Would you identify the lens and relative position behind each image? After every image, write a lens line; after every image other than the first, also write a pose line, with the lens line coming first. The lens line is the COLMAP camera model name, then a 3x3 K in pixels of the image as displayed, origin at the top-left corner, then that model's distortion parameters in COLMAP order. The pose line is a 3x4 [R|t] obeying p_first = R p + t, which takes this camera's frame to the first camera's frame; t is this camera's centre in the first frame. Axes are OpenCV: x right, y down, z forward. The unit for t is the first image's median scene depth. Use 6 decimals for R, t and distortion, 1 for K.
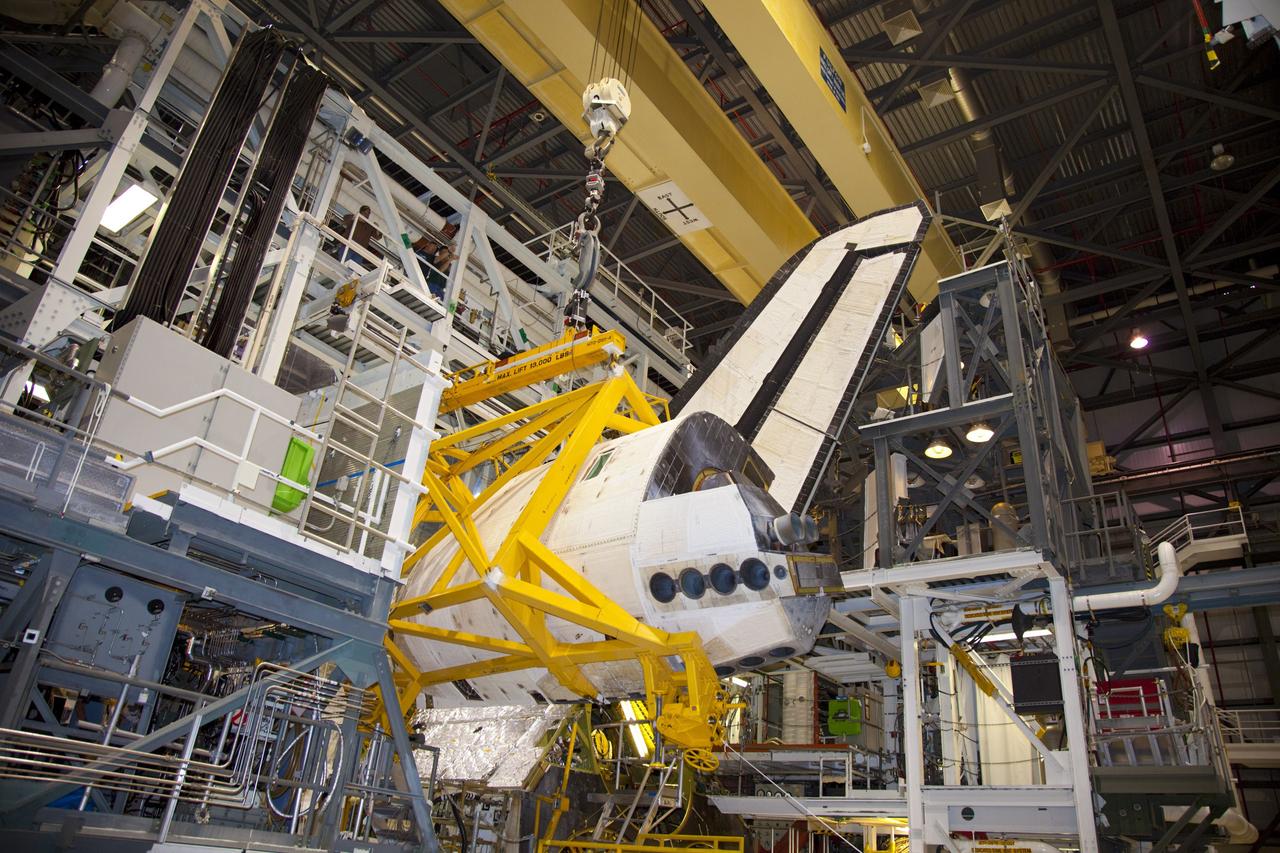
lens RADIAL K [[887.0, 0, 640.0], [0, 887.0, 426.5], [0, 0, 1]] dist [-0.114409, 0.076352]
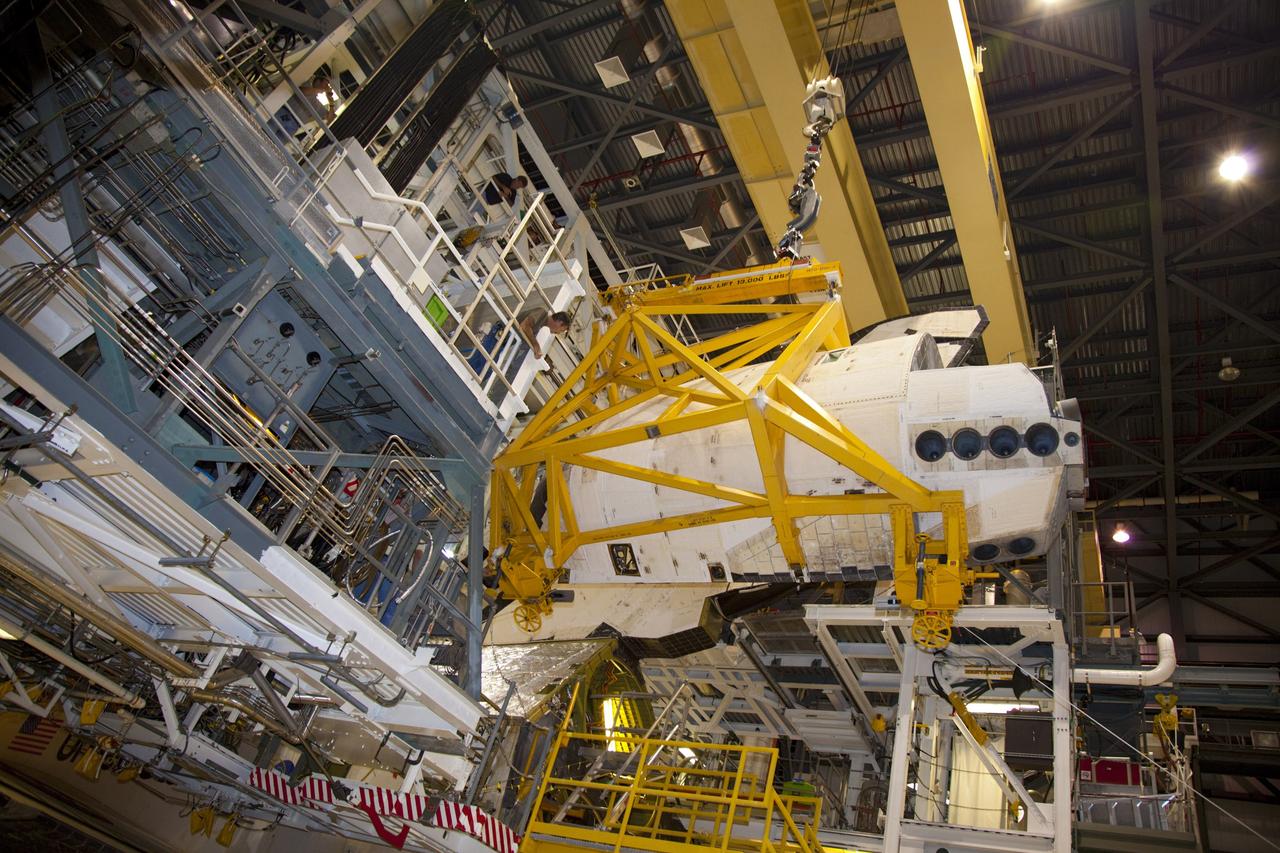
lens RADIAL K [[887.0, 0, 640.0], [0, 887.0, 426.5], [0, 0, 1]] dist [-0.114409, 0.076352]
pose [[0.968843, 0.246769, 0.021188, -0.094855], [-0.239675, 0.955672, -0.171018, 0.204957], [-0.062451, 0.160611, 0.985040, -0.041016]]
